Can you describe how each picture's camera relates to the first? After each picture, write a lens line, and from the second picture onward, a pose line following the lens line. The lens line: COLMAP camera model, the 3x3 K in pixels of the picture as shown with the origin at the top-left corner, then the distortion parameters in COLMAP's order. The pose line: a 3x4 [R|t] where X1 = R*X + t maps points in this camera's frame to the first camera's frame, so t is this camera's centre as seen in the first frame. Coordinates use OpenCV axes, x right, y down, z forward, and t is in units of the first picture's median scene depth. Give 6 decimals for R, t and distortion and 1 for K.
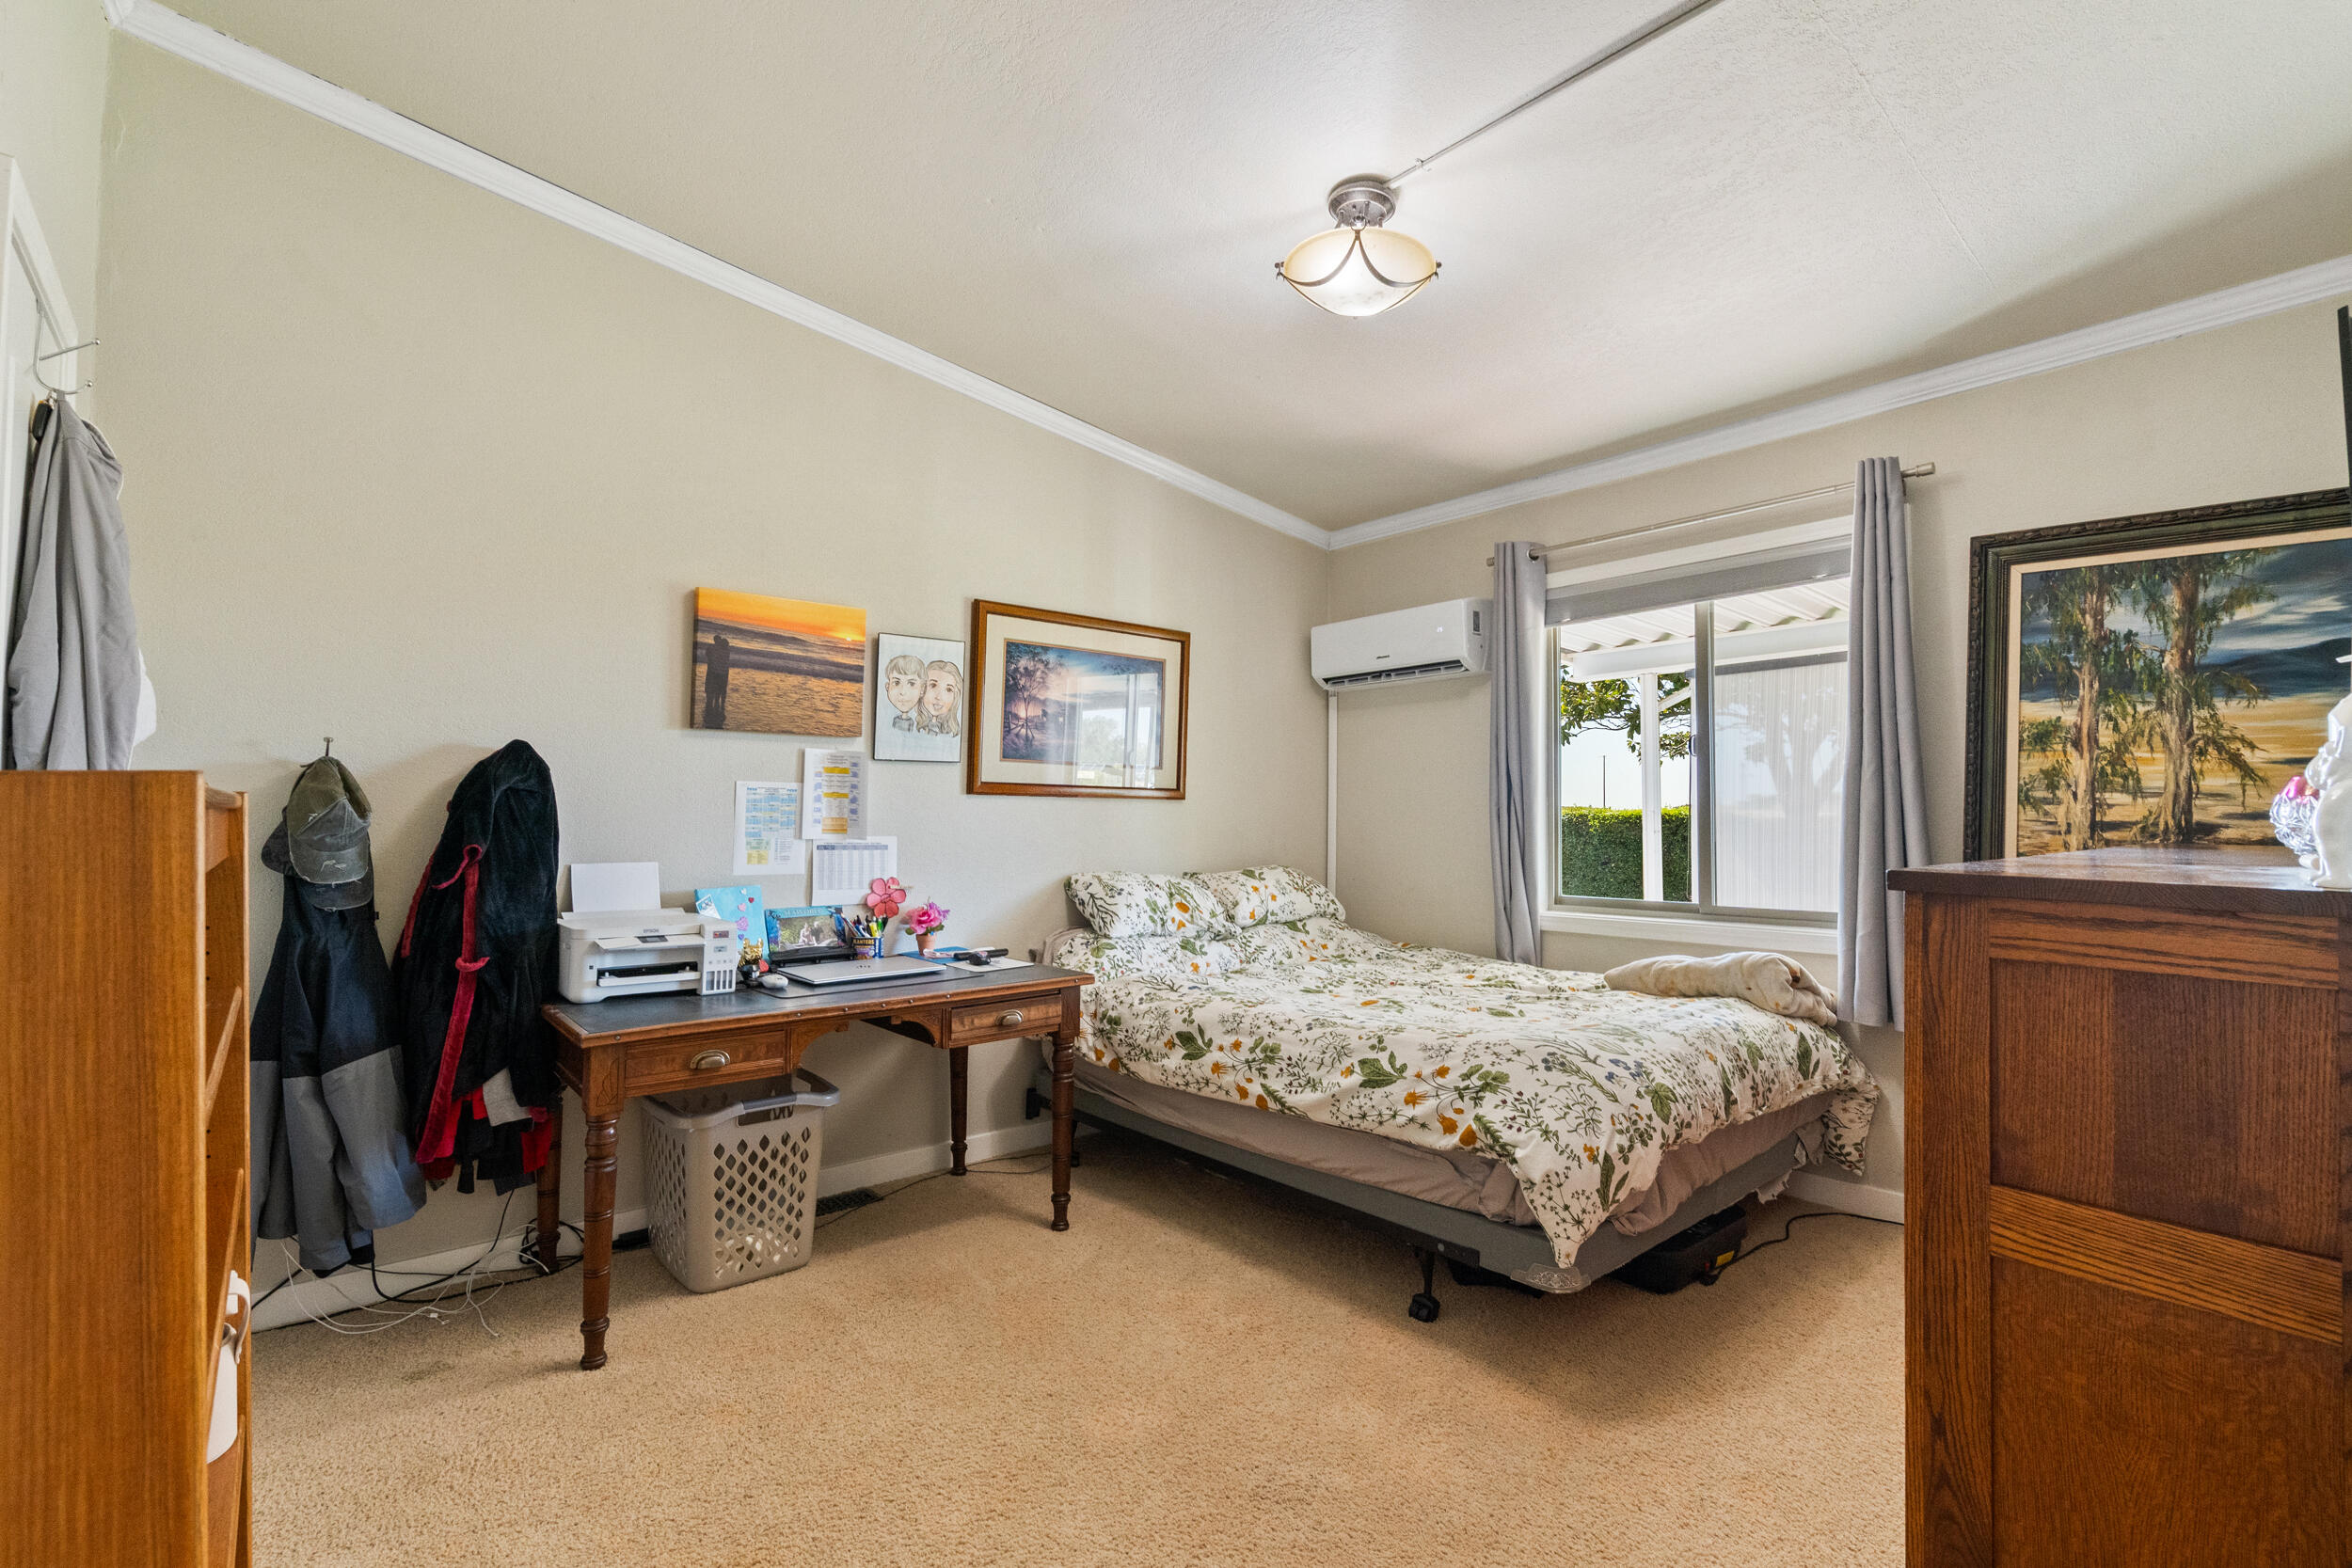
lens RADIAL K [[1076.3, 0, 1178.5], [0, 1076.3, 792.9], [0, 0, 1]] dist [-0.008403, 0.001393]
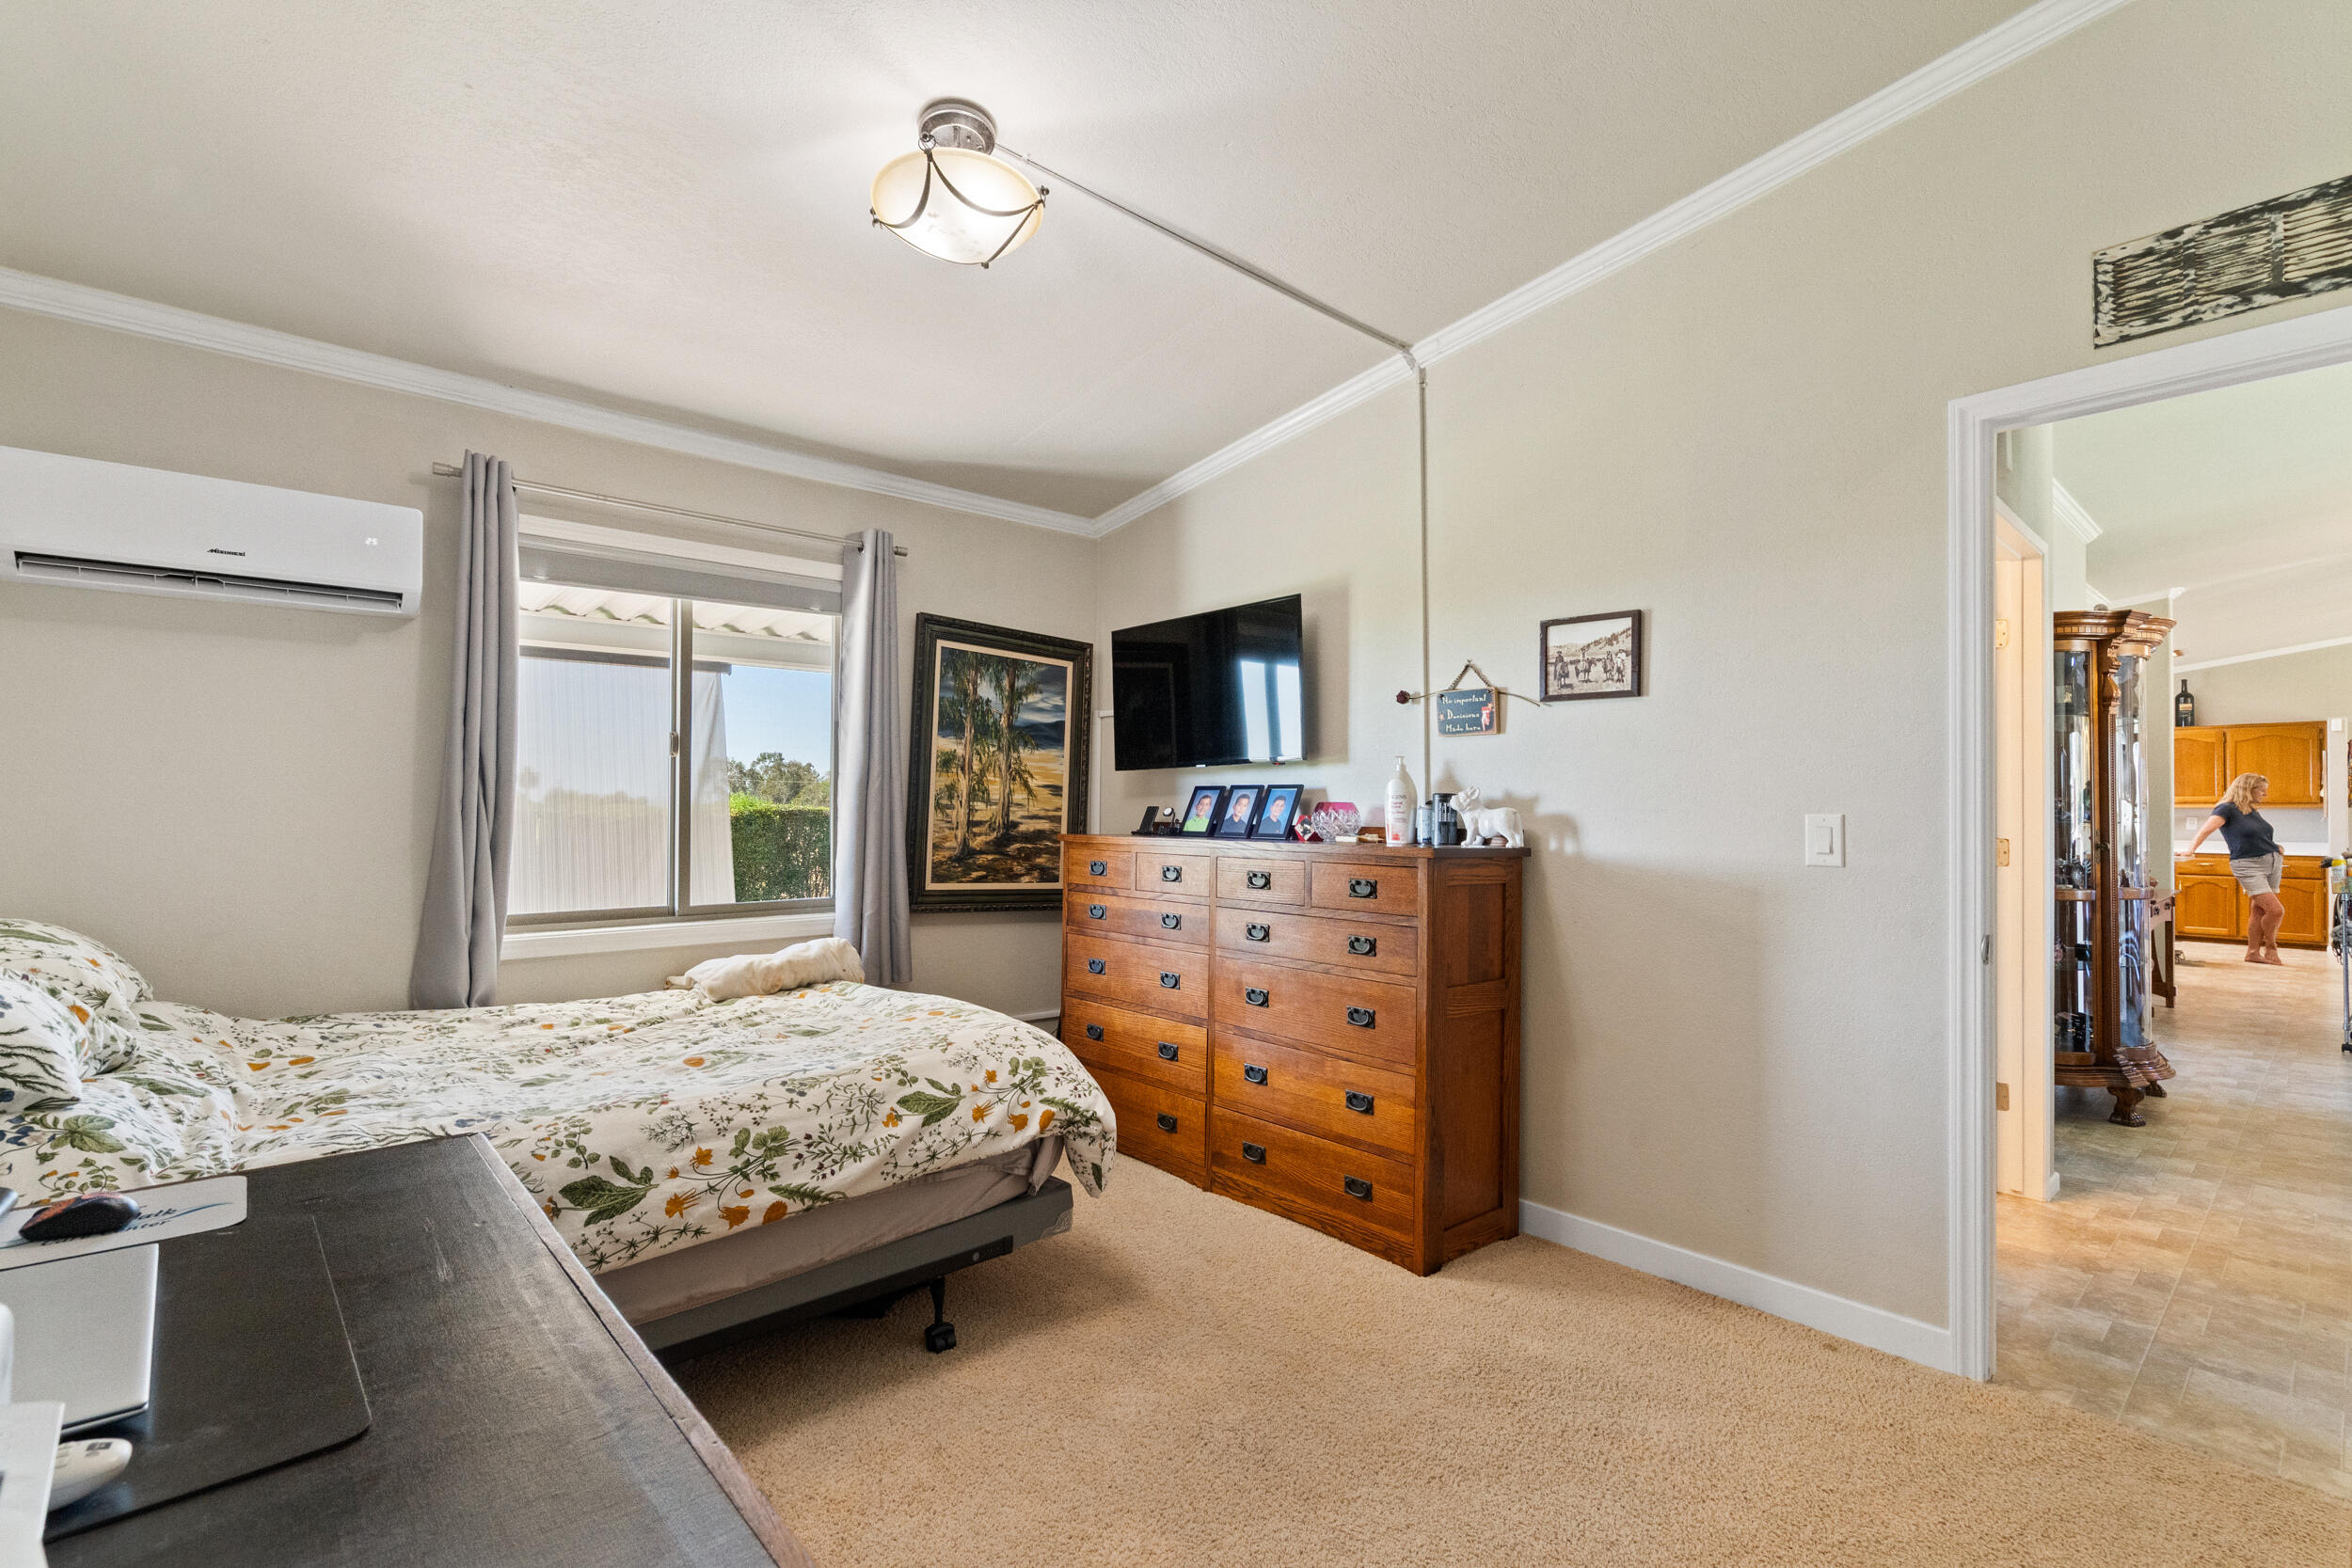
lens RADIAL K [[1076.3, 0, 1175.5], [0, 1076.3, 798.3], [0, 0, 1]] dist [-0.008403, 0.001393]
pose [[-0.040535, 0.012785, 0.999096, -0.685094], [-0.027911, 0.999513, -0.013923, 0.008113], [-0.998788, -0.028450, -0.040159, 0.782919]]
